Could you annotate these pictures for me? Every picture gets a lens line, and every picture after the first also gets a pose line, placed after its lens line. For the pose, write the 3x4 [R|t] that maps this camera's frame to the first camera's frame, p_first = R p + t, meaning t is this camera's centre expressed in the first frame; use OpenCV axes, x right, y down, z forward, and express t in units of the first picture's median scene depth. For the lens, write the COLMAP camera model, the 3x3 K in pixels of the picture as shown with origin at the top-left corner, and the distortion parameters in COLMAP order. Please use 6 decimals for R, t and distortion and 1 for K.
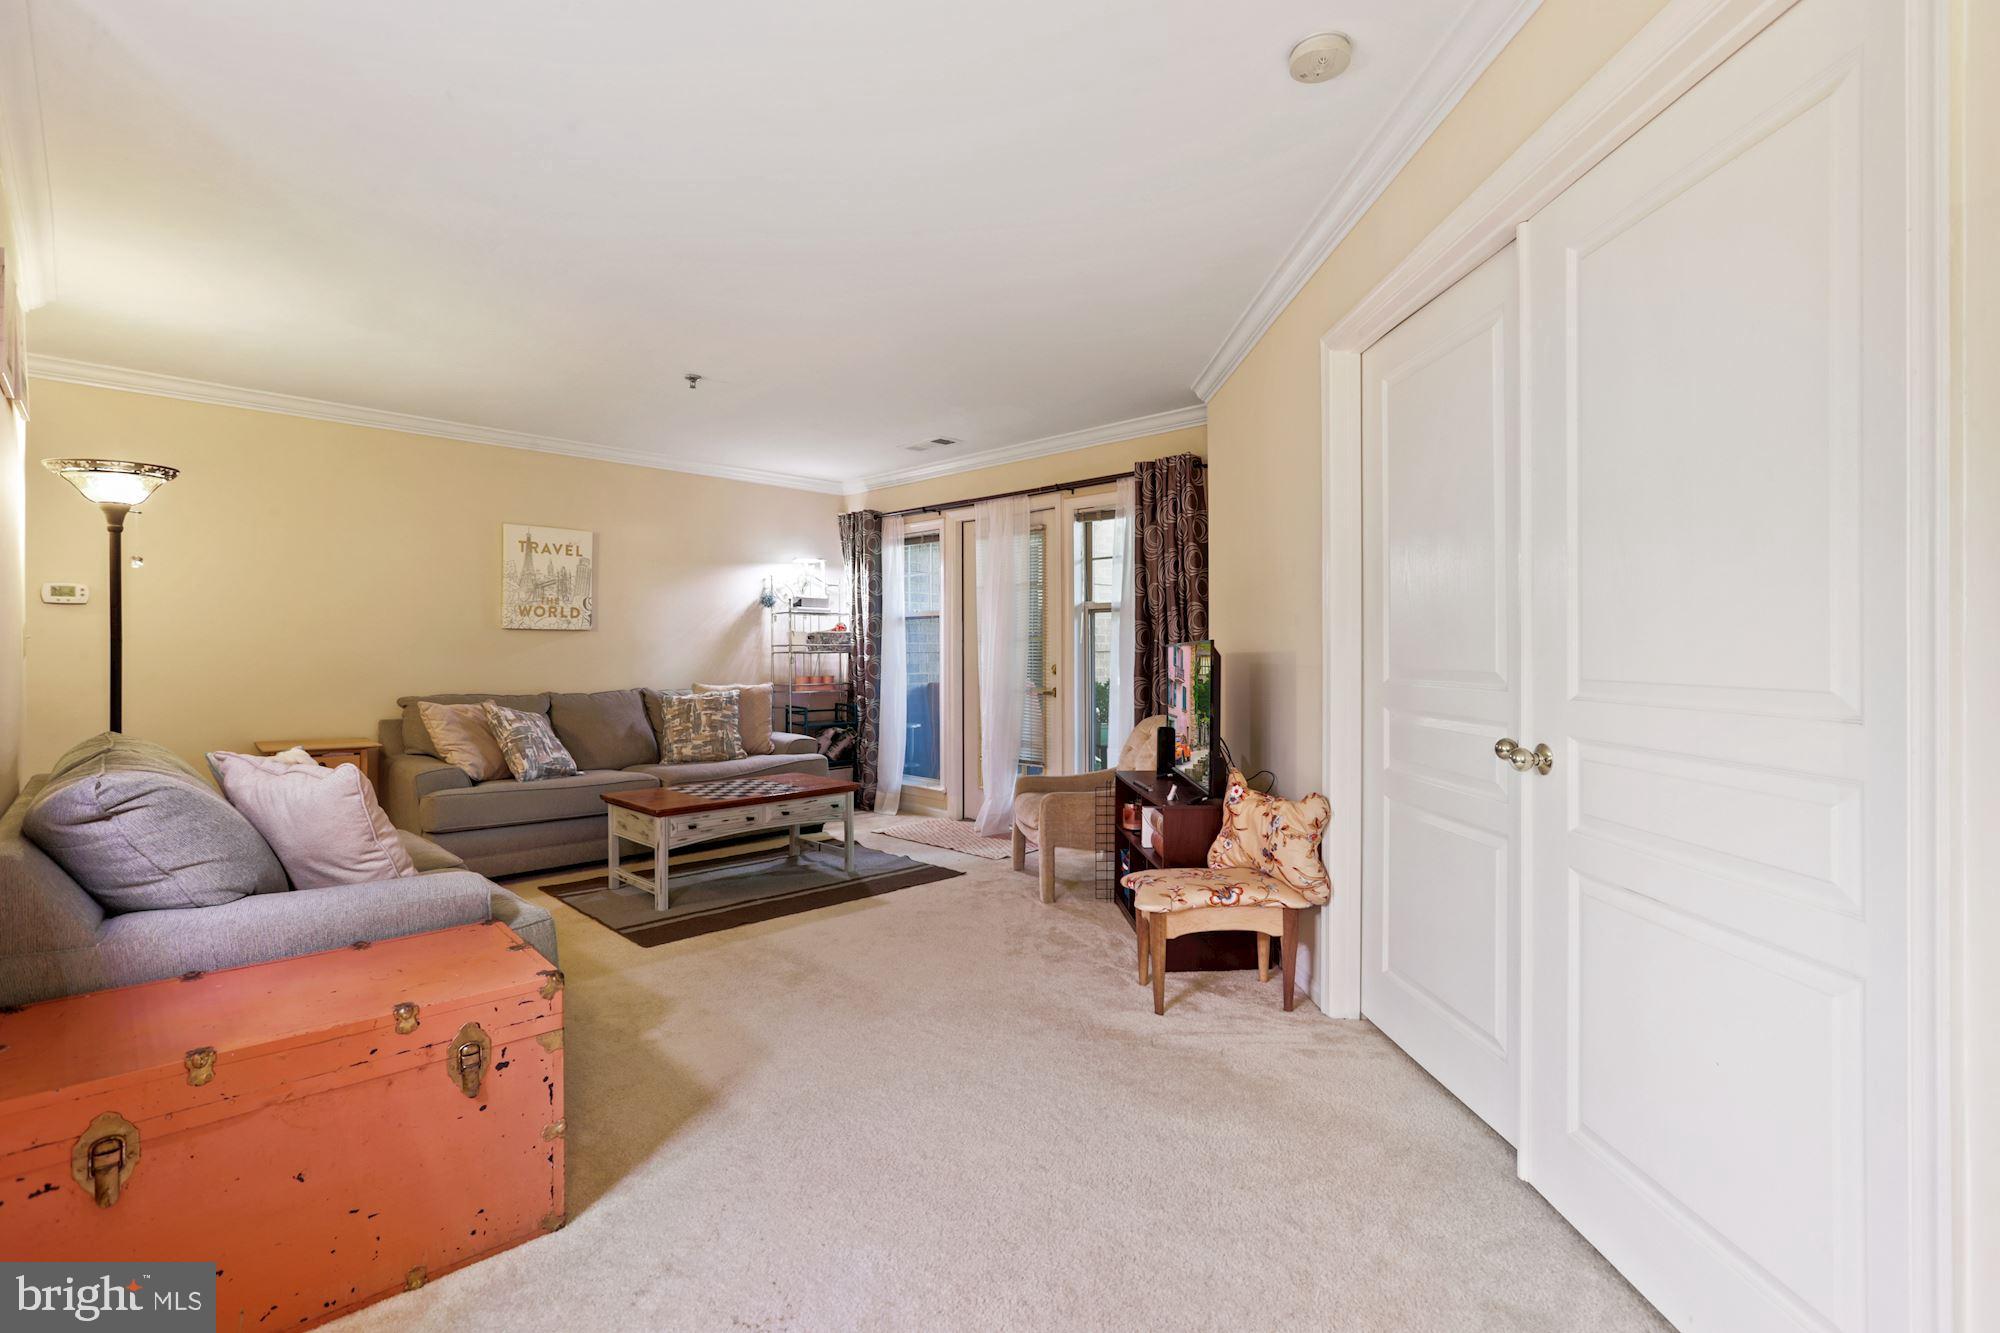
lens RADIAL K [[943.7, 0, 996.1], [0, 943.7, 647.5], [0, 0, 1]] dist [-0.036730, 0.005355]
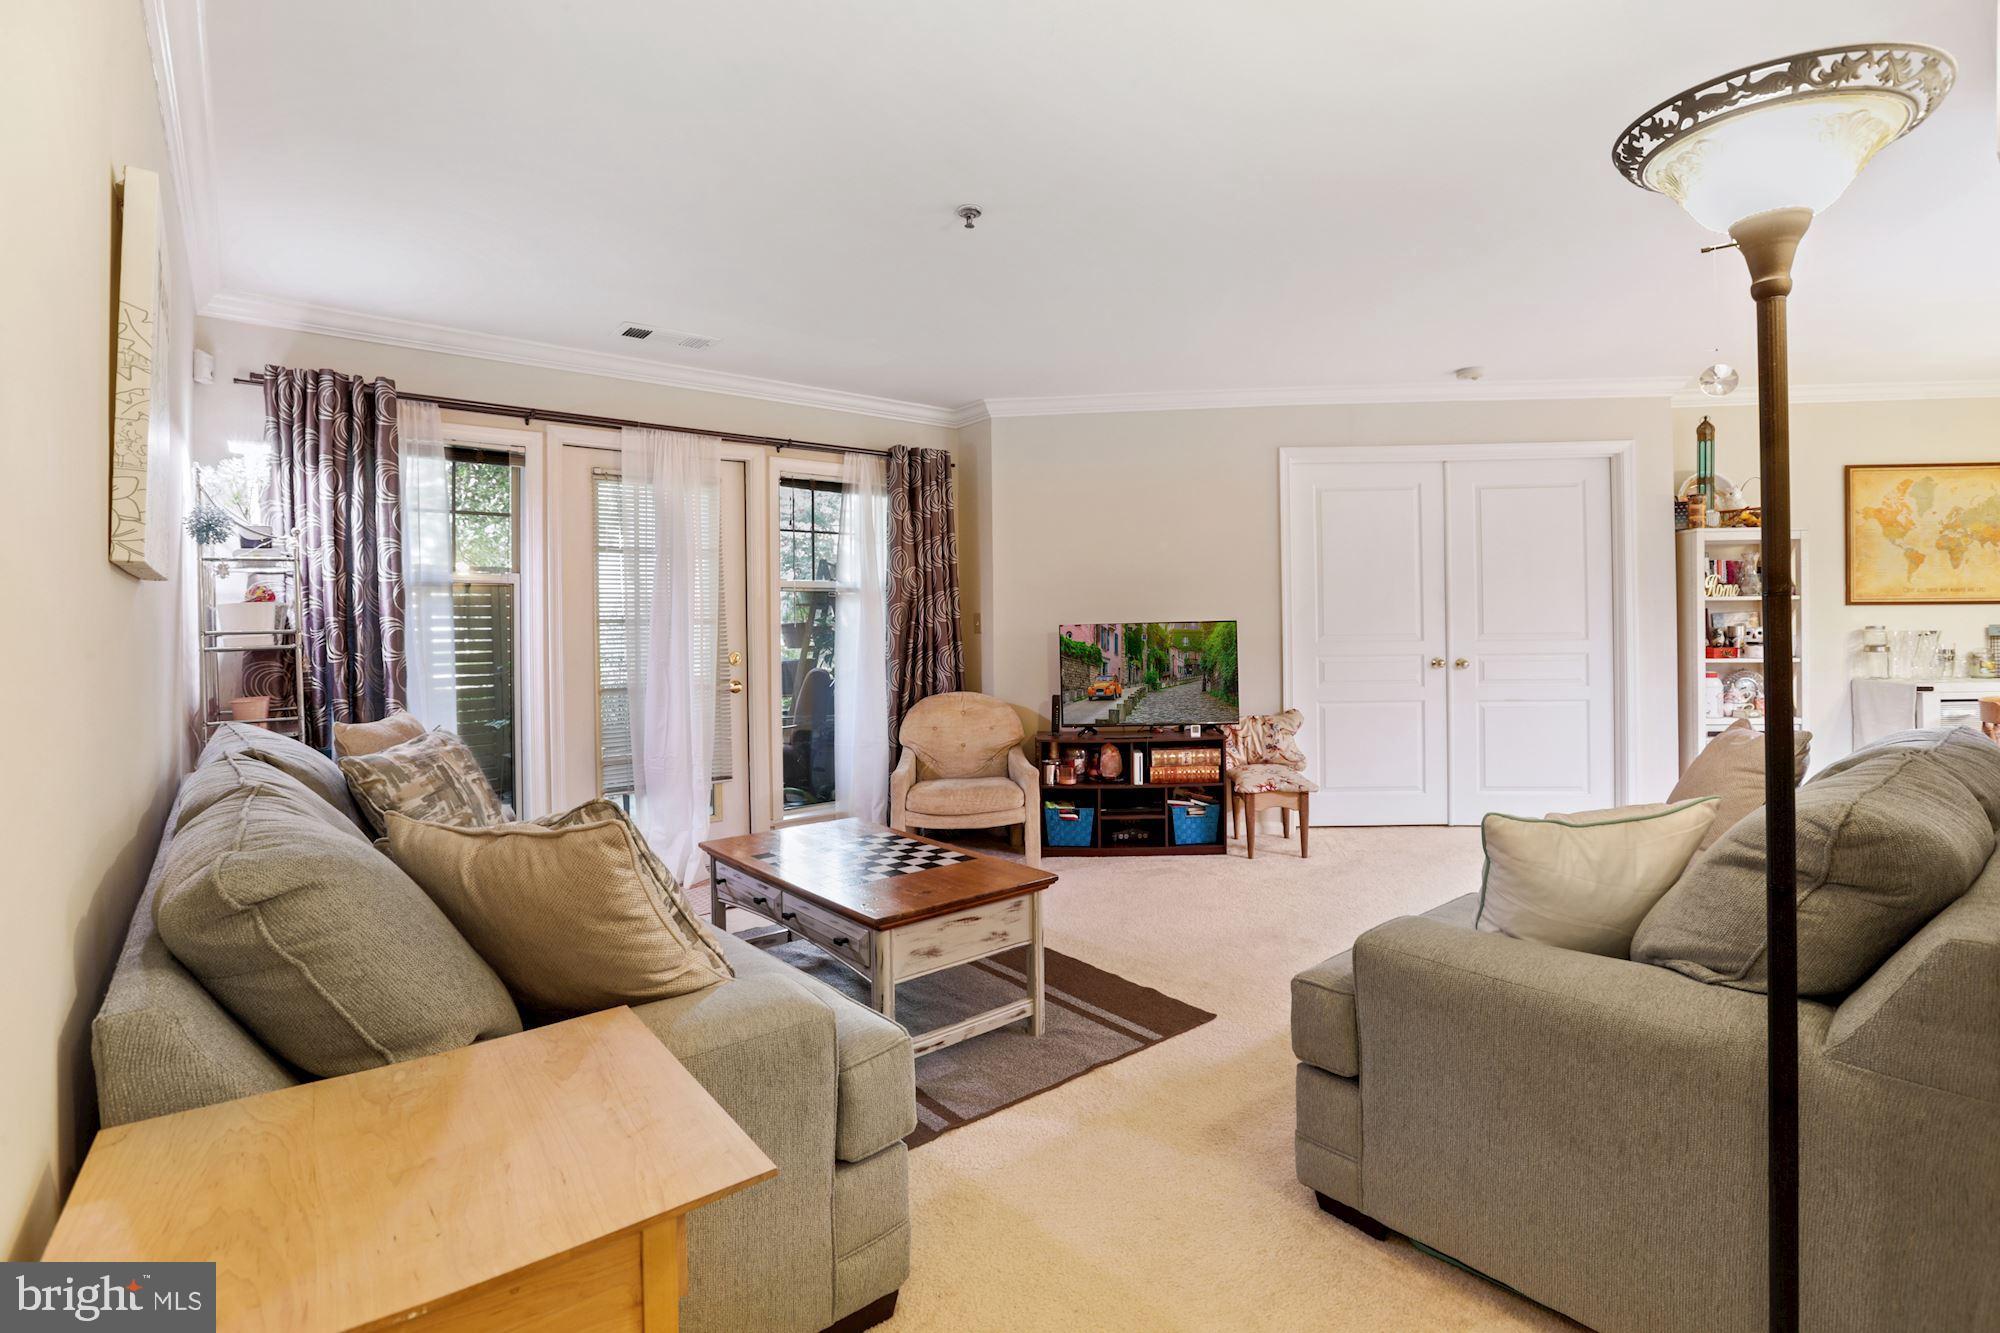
lens RADIAL K [[943.7, 0, 992.4], [0, 943.7, 645.1], [0, 0, 1]] dist [-0.036730, 0.005355]
pose [[0.105583, -0.012311, 0.994334, -0.934666], [0.017342, 0.999794, 0.010537, 0.007938], [-0.994259, 0.016131, 0.105775, 0.898073]]
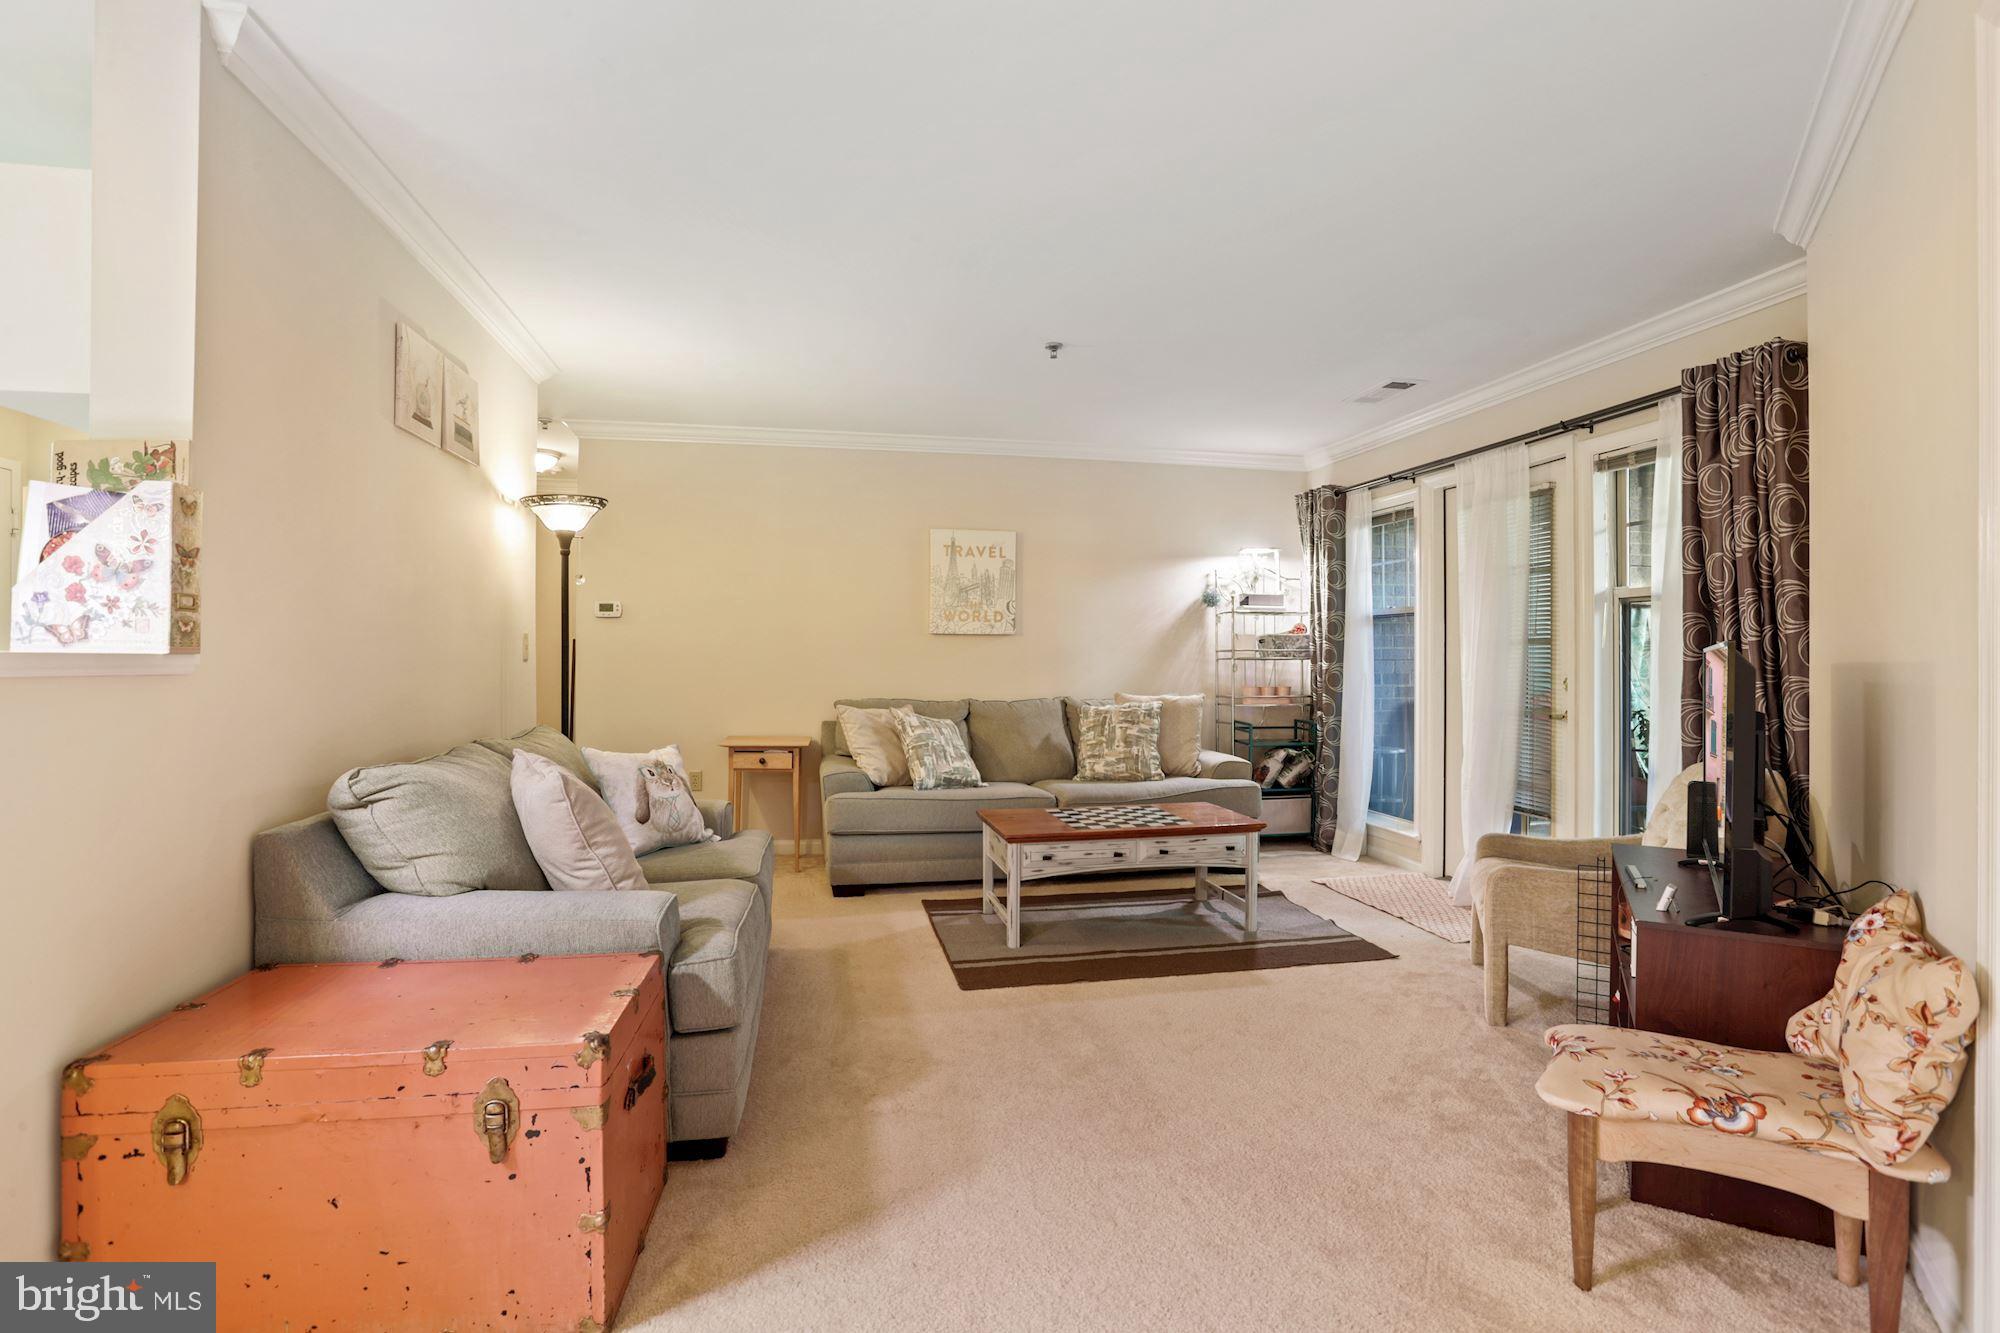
lens RADIAL K [[967.1, 0, 980.4], [0, 967.1, 655.3], [0, 0, 1]] dist [-0.053797, 0.015181]
pose [[0.824905, 0.001625, -0.565269, 0.130083], [-0.000529, 0.999998, 0.002102, 0.000464], [0.565271, -0.001434, 0.824904, 0.211984]]
